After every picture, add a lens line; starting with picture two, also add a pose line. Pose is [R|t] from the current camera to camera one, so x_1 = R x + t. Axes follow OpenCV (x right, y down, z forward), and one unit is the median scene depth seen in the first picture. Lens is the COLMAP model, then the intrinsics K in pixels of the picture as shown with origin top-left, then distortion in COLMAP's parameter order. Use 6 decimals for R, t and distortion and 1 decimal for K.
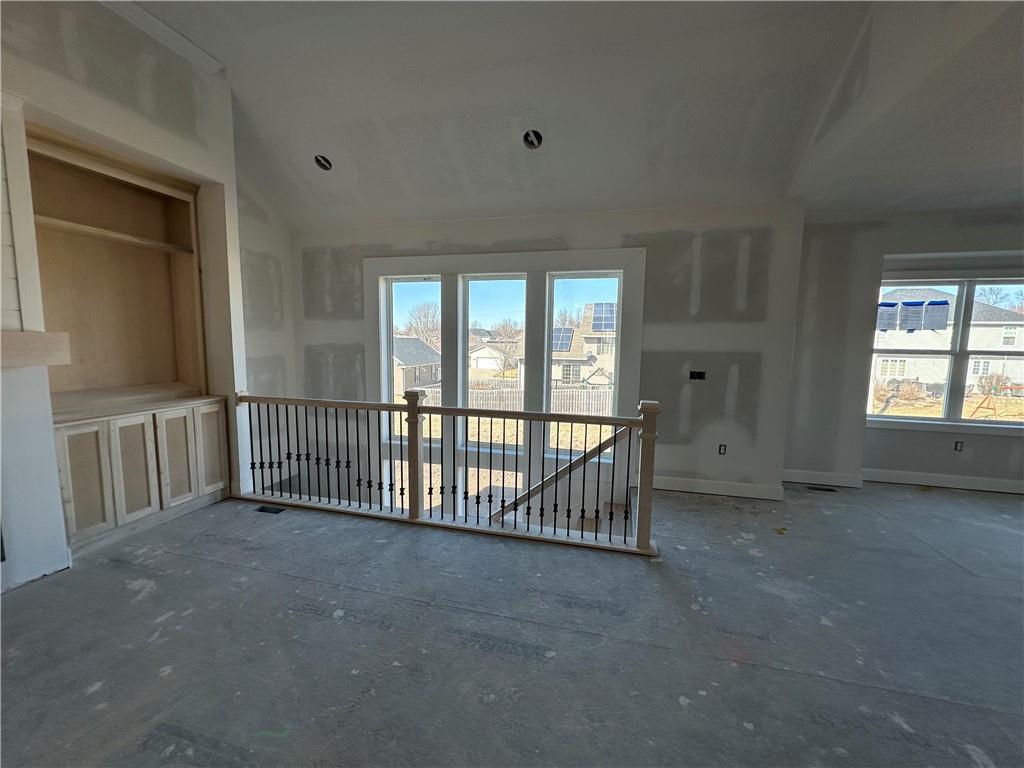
lens RADIAL K [[406.3, 0, 510.3], [0, 406.3, 383.2], [0, 0, 1]] dist [-0.001169, 0.000352]
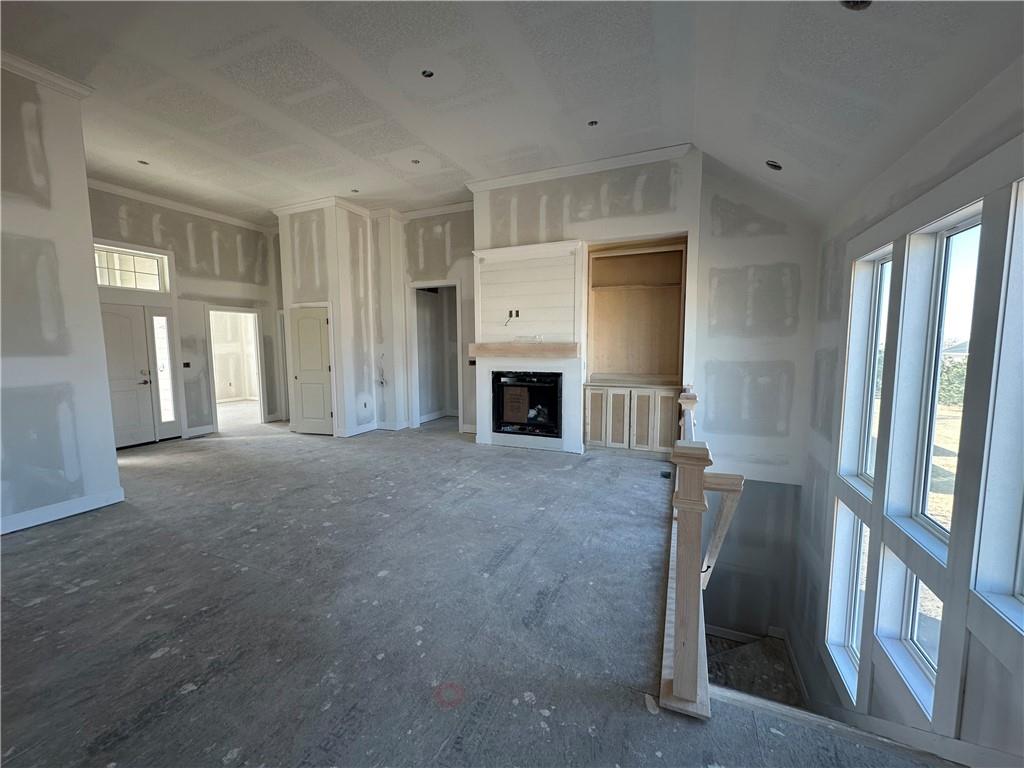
lens RADIAL K [[406.3, 0, 510.9], [0, 406.3, 383.5], [0, 0, 1]] dist [-0.001169, 0.000352]
pose [[-0.148490, 0.078530, -0.985791, 0.725857], [-0.101850, 0.990327, 0.094233, -0.050720], [0.983655, 0.114396, -0.139055, 0.637167]]
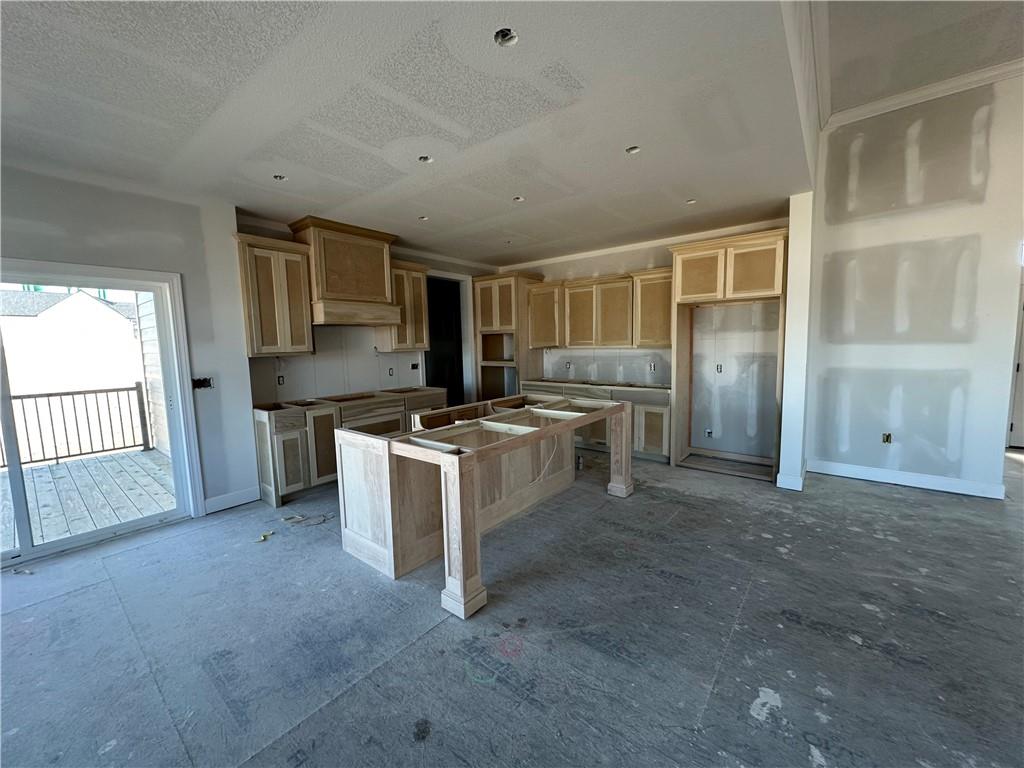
lens RADIAL K [[406.3, 0, 511.2], [0, 406.3, 383.3], [0, 0, 1]] dist [-0.001169, 0.000352]
pose [[-0.911608, -0.038937, 0.409213, 0.551926], [0.049219, 0.978003, 0.202702, -0.082242], [-0.408104, 0.204926, -0.889639, 0.844146]]
